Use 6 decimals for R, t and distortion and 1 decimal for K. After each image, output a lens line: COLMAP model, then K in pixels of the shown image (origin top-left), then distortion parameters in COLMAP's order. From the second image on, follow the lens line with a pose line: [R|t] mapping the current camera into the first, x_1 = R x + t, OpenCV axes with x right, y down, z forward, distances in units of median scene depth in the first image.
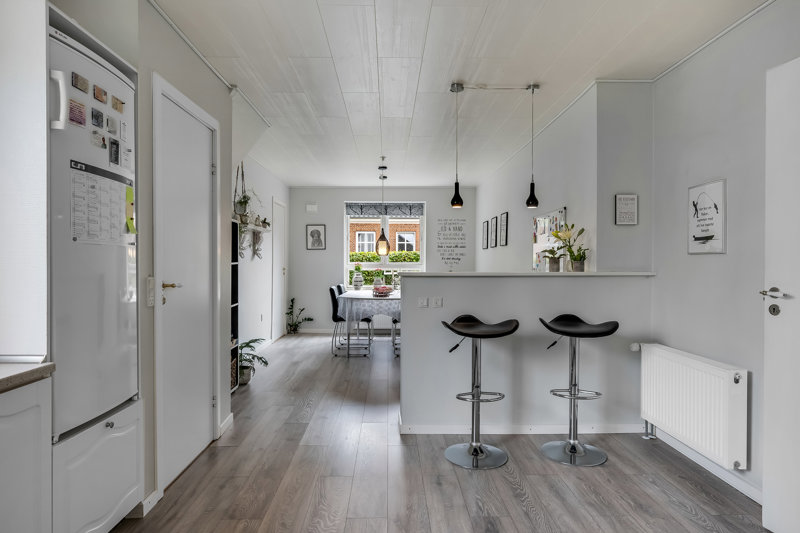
lens RADIAL K [[384.7, 0, 399.0], [0, 384.7, 263.8], [0, 0, 1]] dist [-0.000209, -0.000035]
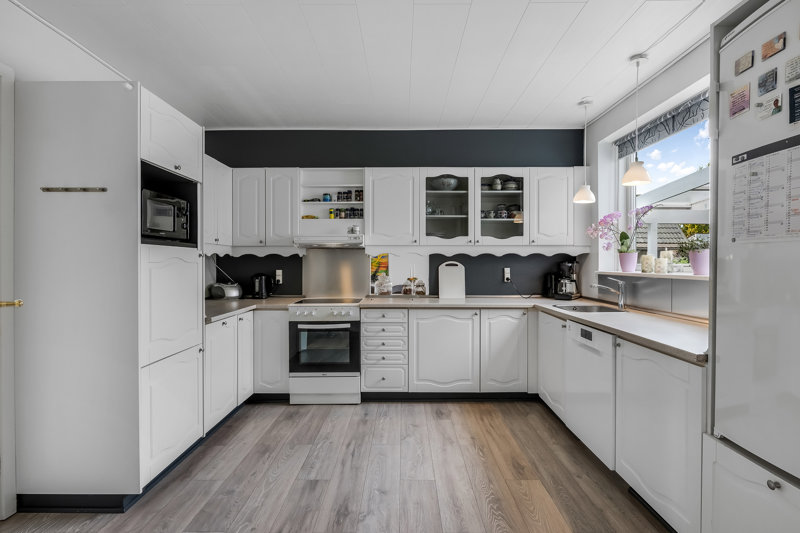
lens RADIAL K [[384.7, 0, 401.2], [0, 384.7, 263.6], [0, 0, 1]] dist [-0.000209, -0.000035]
pose [[-0.999250, -0.005410, 0.038339, -0.068381], [-0.004884, 0.999893, 0.013807, -0.014900], [-0.038409, 0.013610, -0.999169, 1.861713]]
